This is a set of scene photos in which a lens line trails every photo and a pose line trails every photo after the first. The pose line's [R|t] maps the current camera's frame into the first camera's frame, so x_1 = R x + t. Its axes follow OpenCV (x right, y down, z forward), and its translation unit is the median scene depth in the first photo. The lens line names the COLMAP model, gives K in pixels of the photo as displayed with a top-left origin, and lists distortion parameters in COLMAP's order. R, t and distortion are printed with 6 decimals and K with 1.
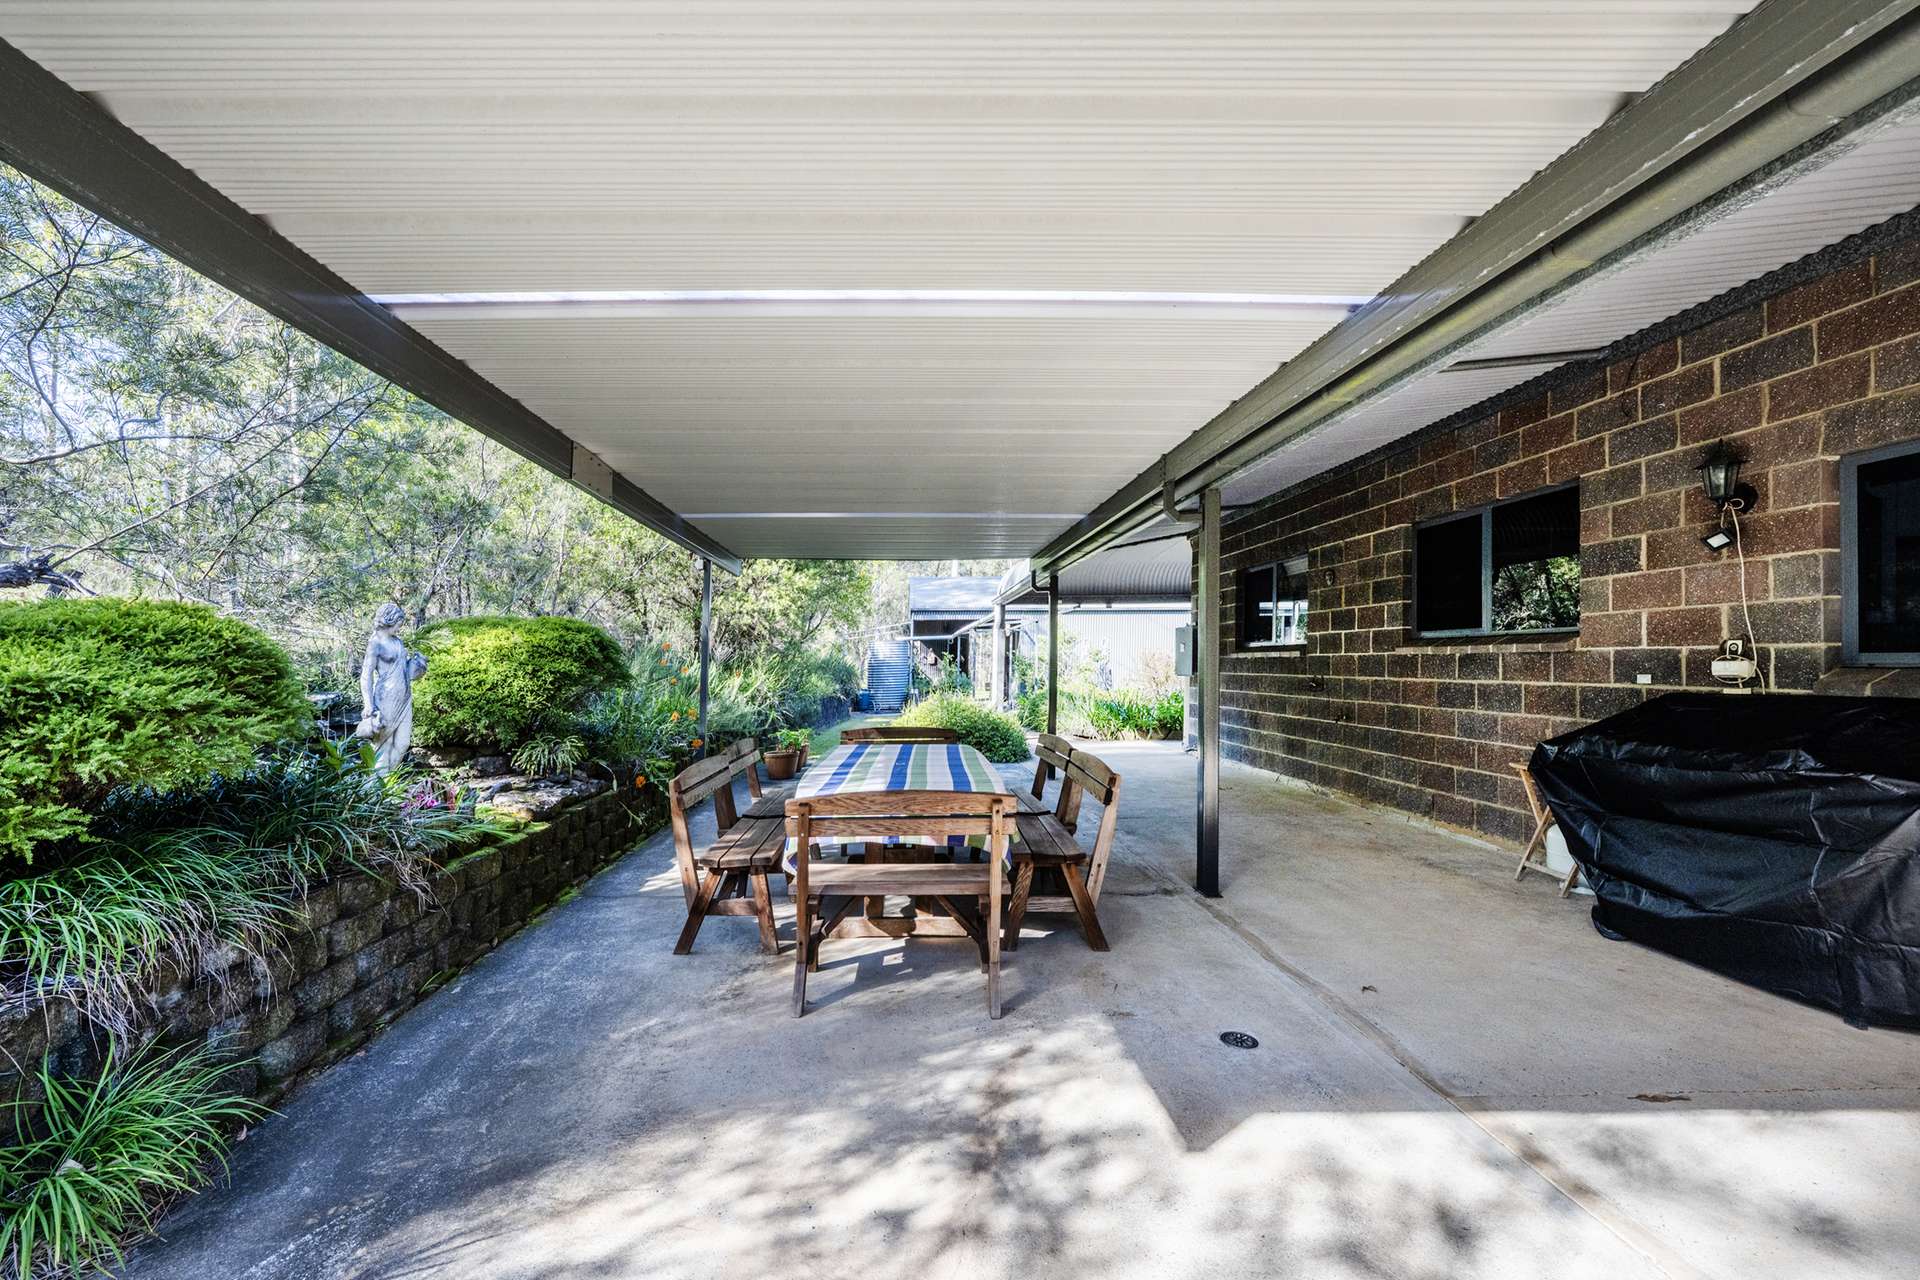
lens RADIAL K [[756.2, 0, 954.0], [0, 756.2, 655.0], [0, 0, 1]] dist [-0.000326, -0.000227]
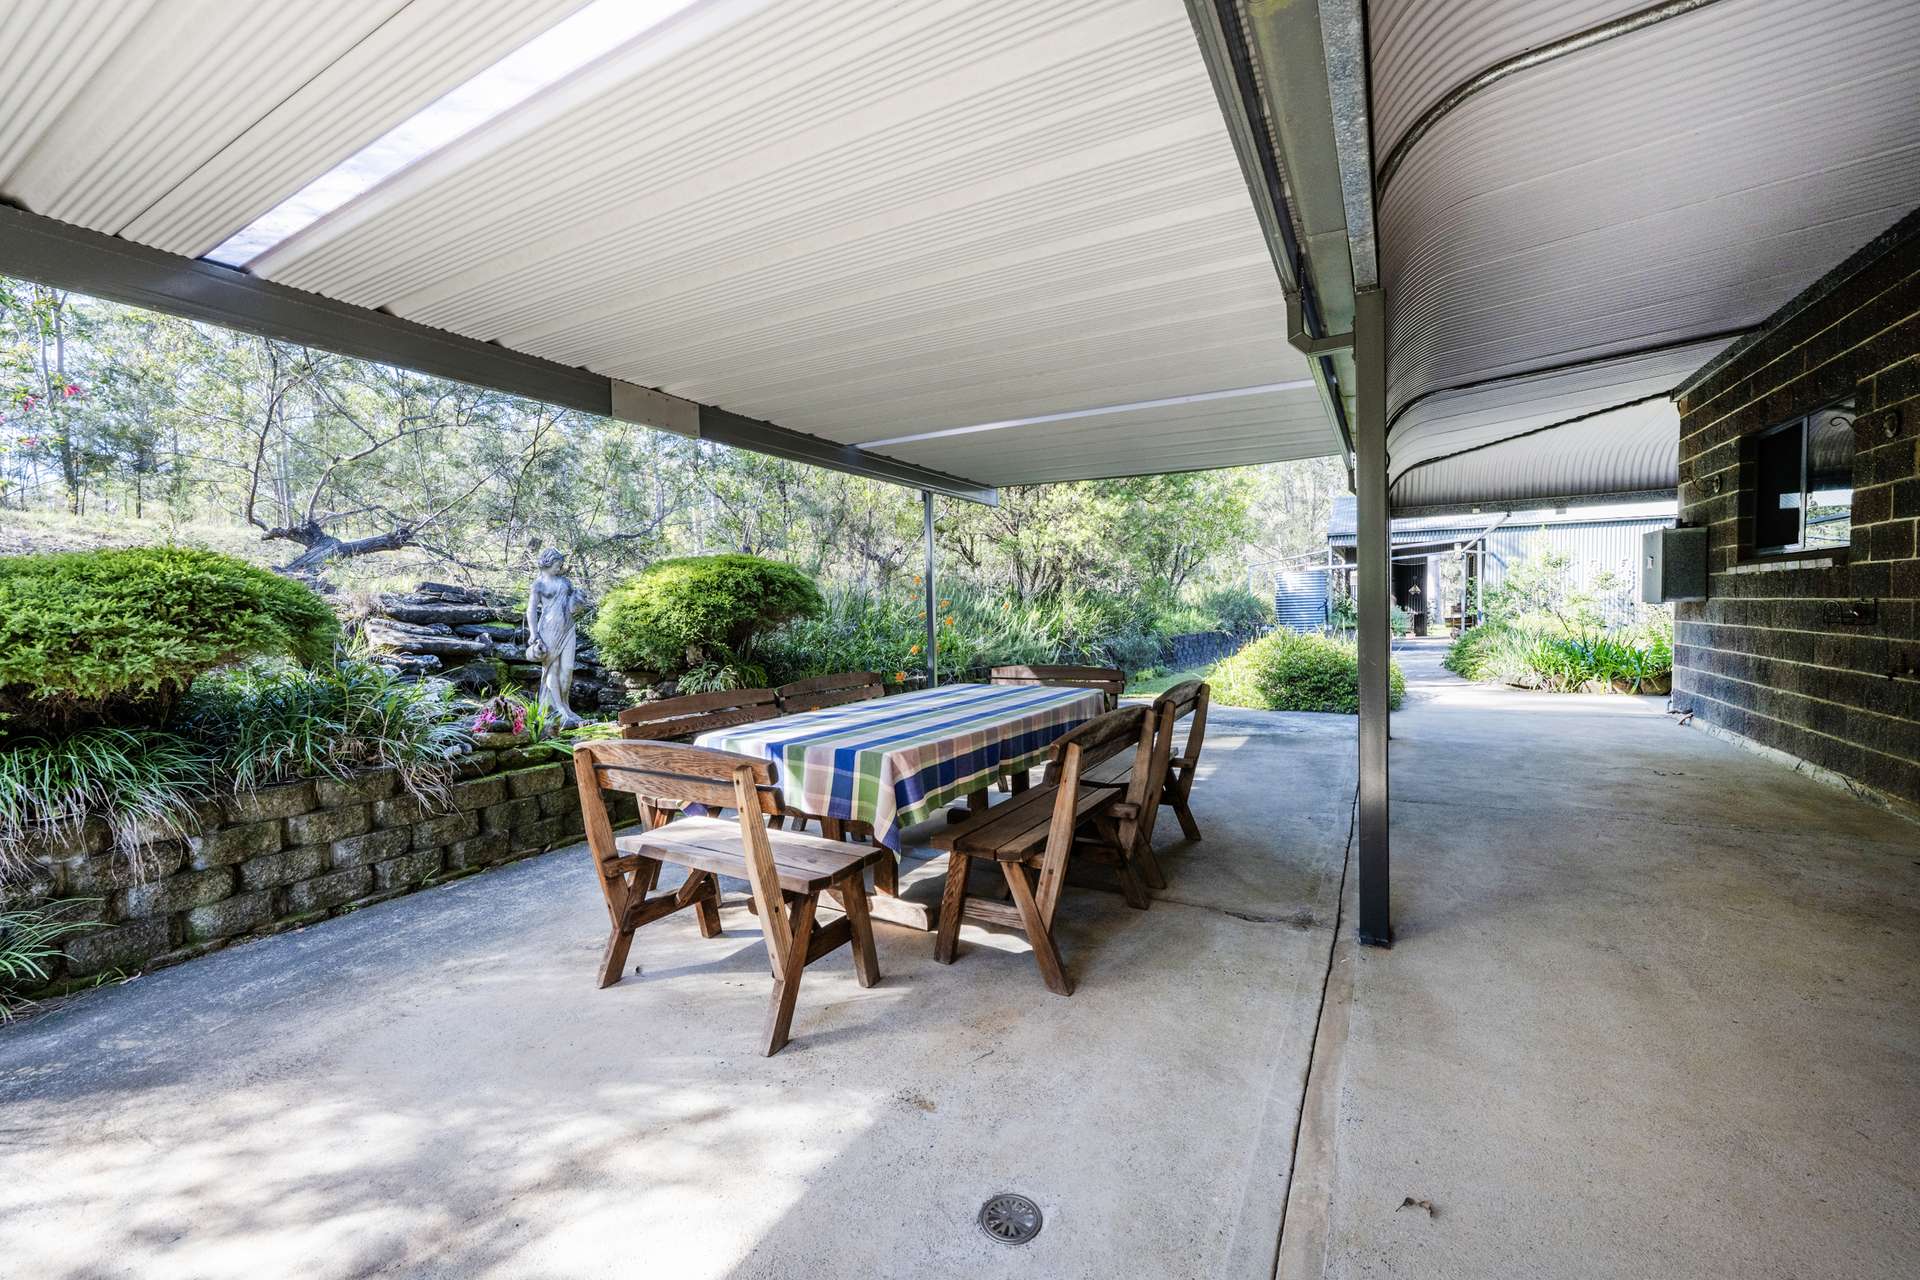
lens RADIAL K [[756.2, 0, 944.2], [0, 756.2, 631.5], [0, 0, 1]] dist [-0.000326, -0.000227]
pose [[0.858904, 0.004405, -0.512118, 0.372905], [0.023031, 0.998619, 0.047216, 0.020177], [0.511619, -0.052349, 0.857616, 0.299932]]
